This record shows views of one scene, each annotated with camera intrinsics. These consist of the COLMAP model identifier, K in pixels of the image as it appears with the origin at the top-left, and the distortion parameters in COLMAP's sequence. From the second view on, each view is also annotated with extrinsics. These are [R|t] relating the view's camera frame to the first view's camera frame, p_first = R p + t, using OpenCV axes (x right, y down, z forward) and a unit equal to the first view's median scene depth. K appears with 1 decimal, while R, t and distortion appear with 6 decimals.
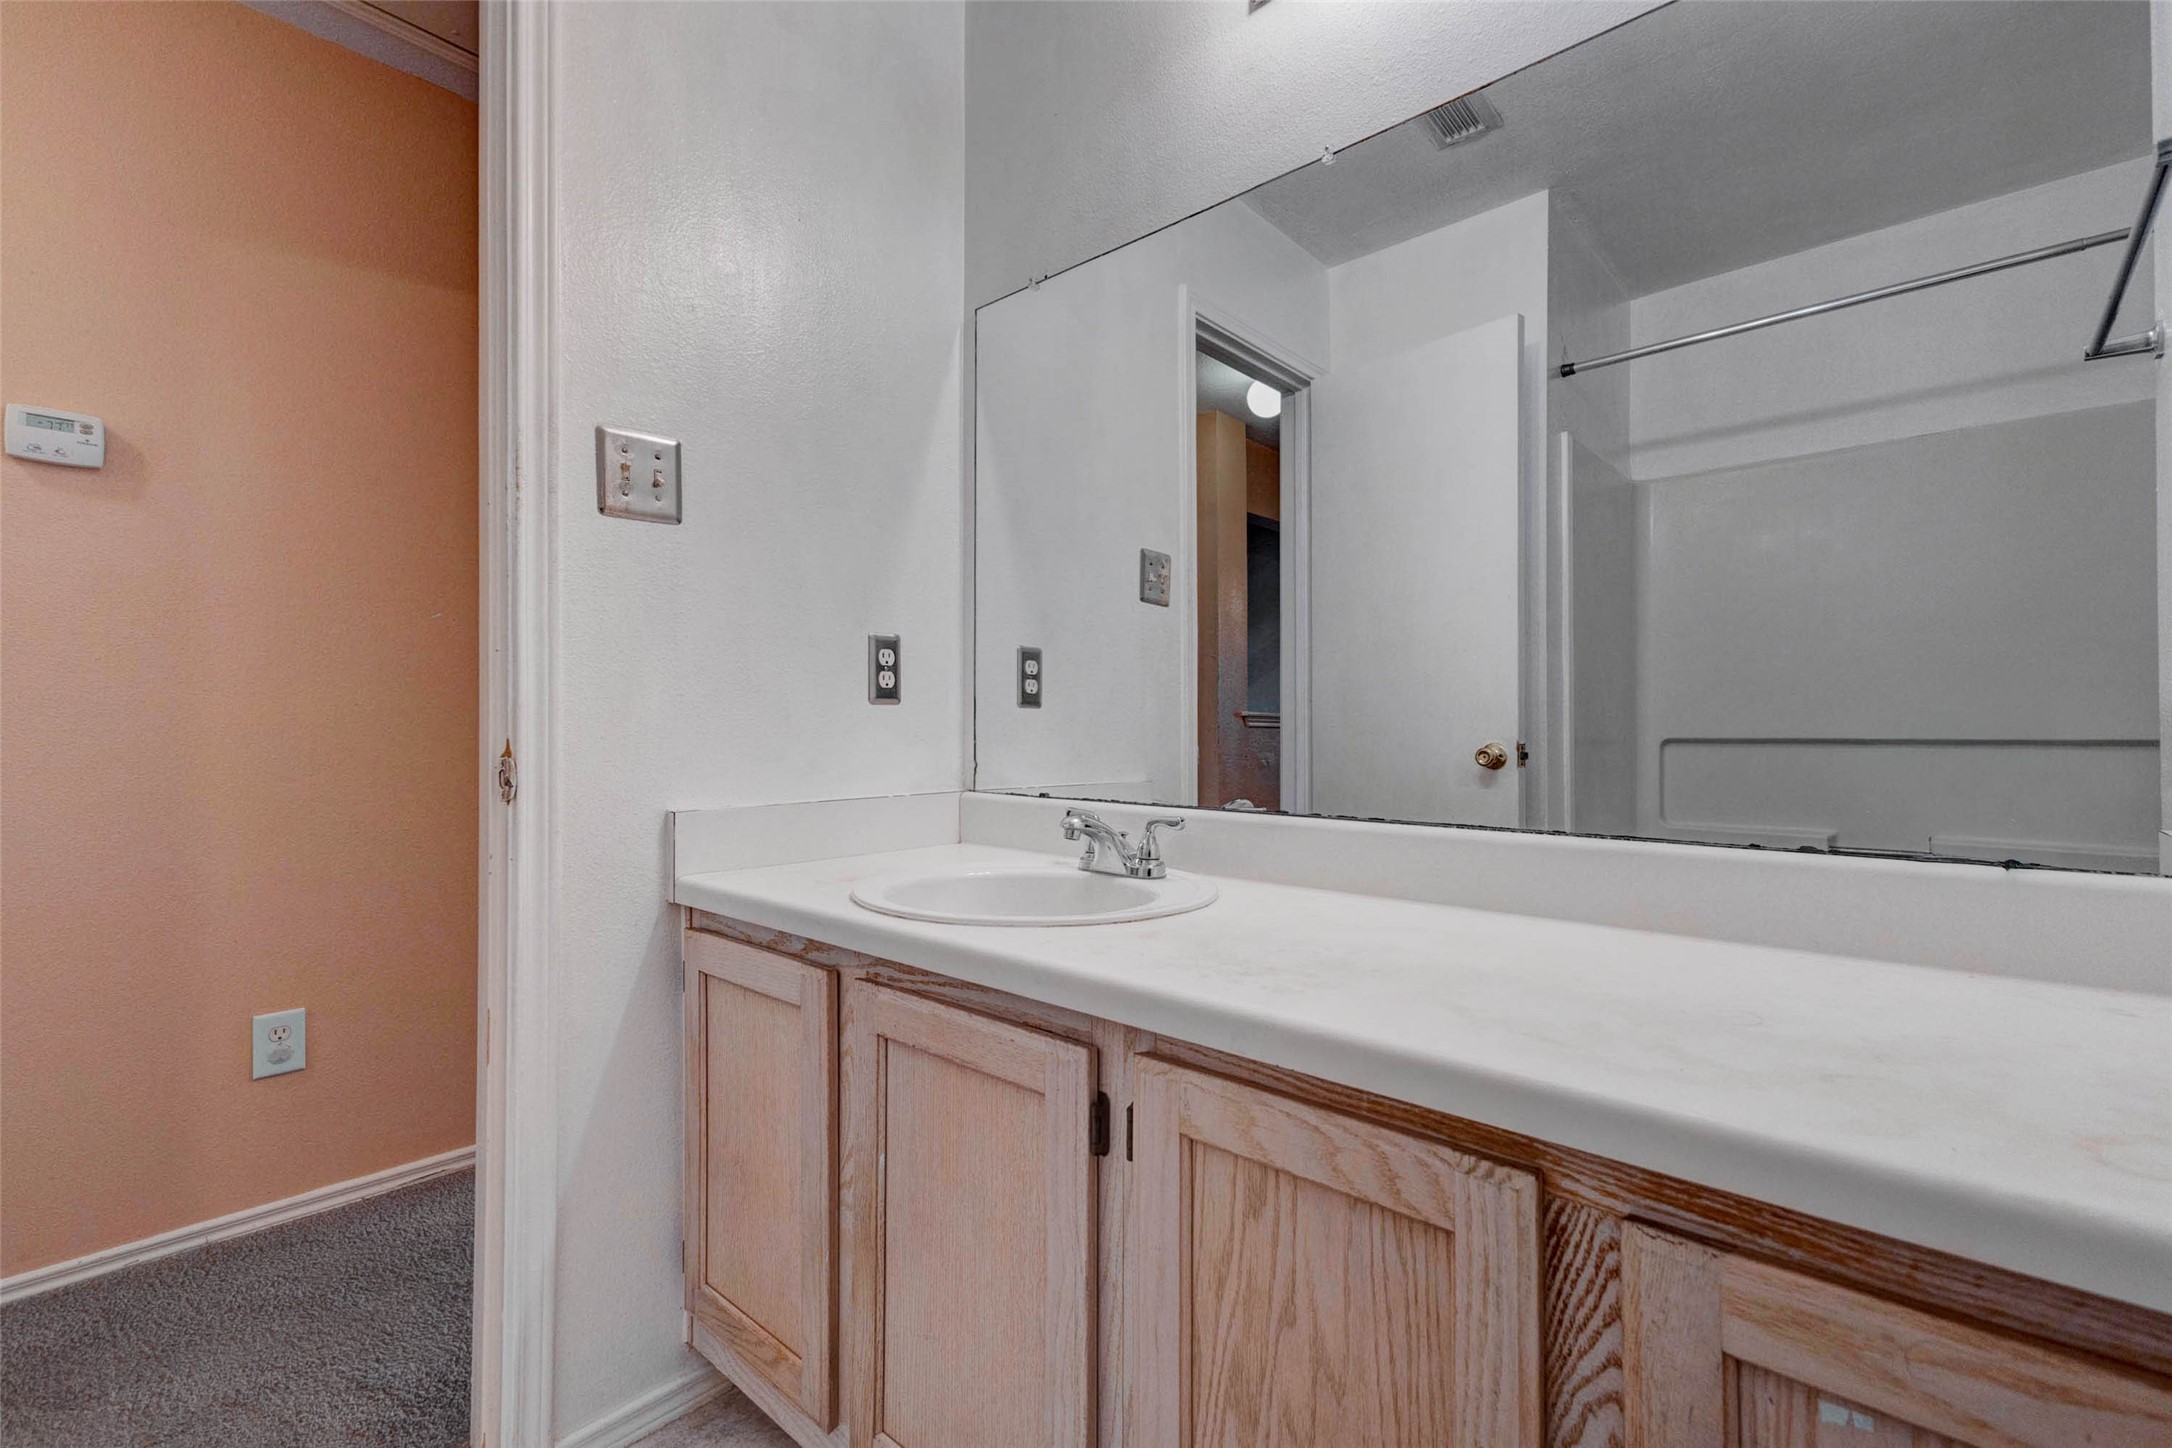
lens RADIAL K [[949.9, 0, 1095.8], [0, 949.9, 716.9], [0, 0, 1]] dist [-0.000772, -0.000325]
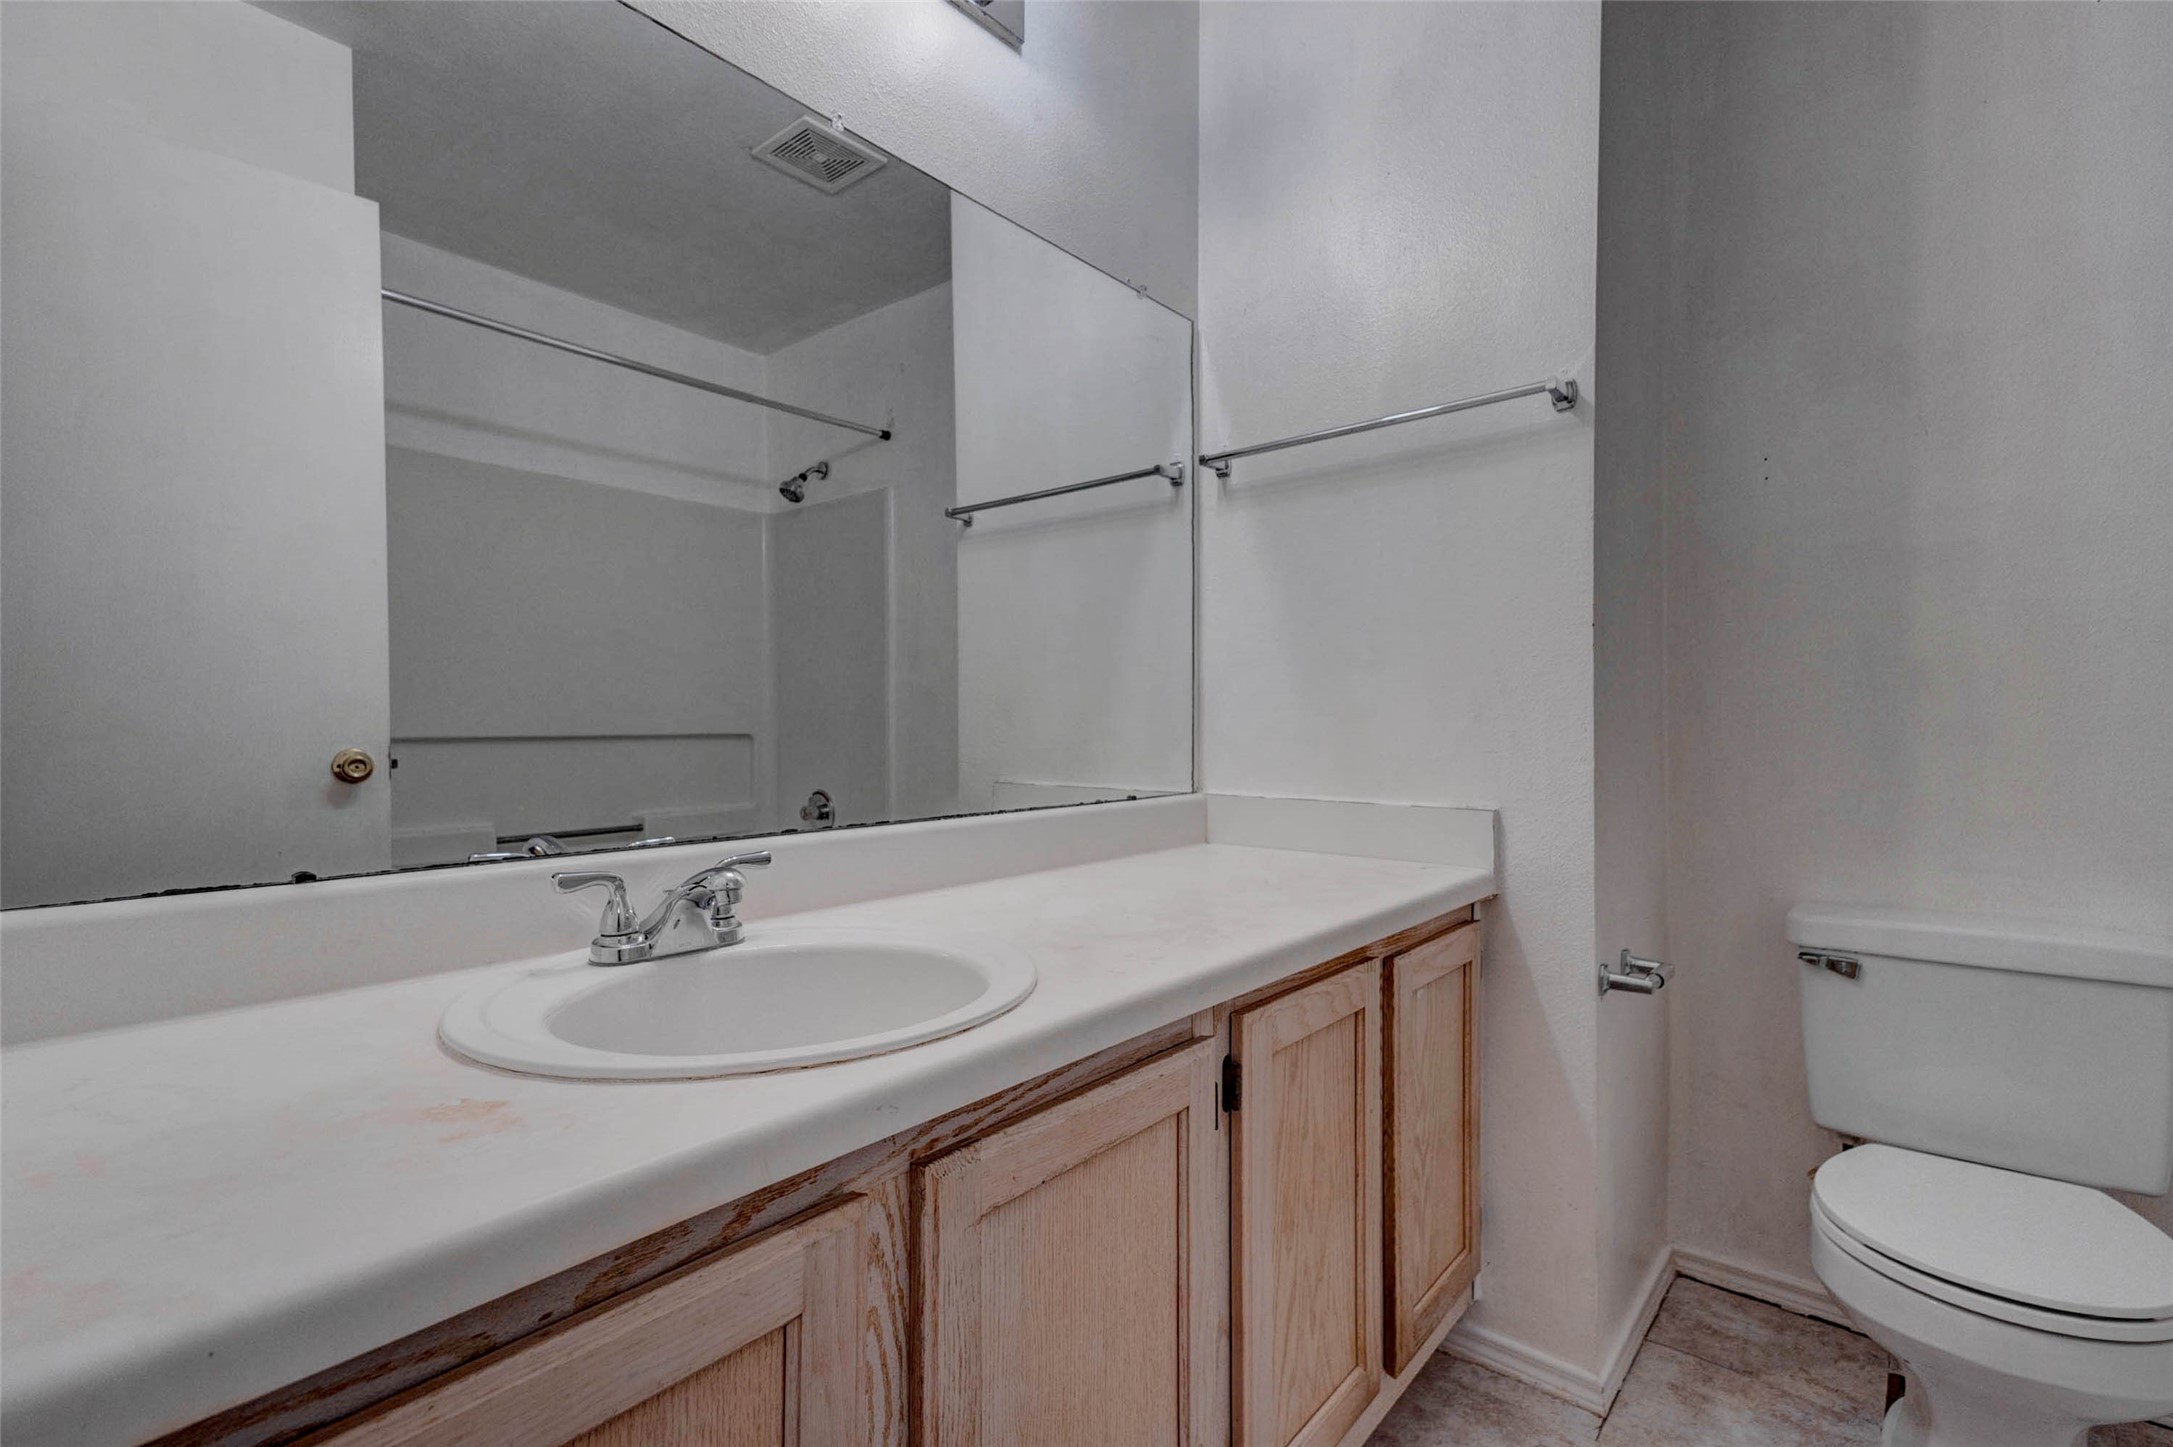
lens RADIAL K [[950.3, 0, 1102.6], [0, 950.3, 726.7], [0, 0, 1]] dist [-0.000772, -0.000325]
pose [[-0.017853, -0.005434, 0.999826, -0.944284], [-0.009537, 0.999941, 0.005264, -0.003711], [-0.999795, -0.009442, -0.017904, 1.006459]]
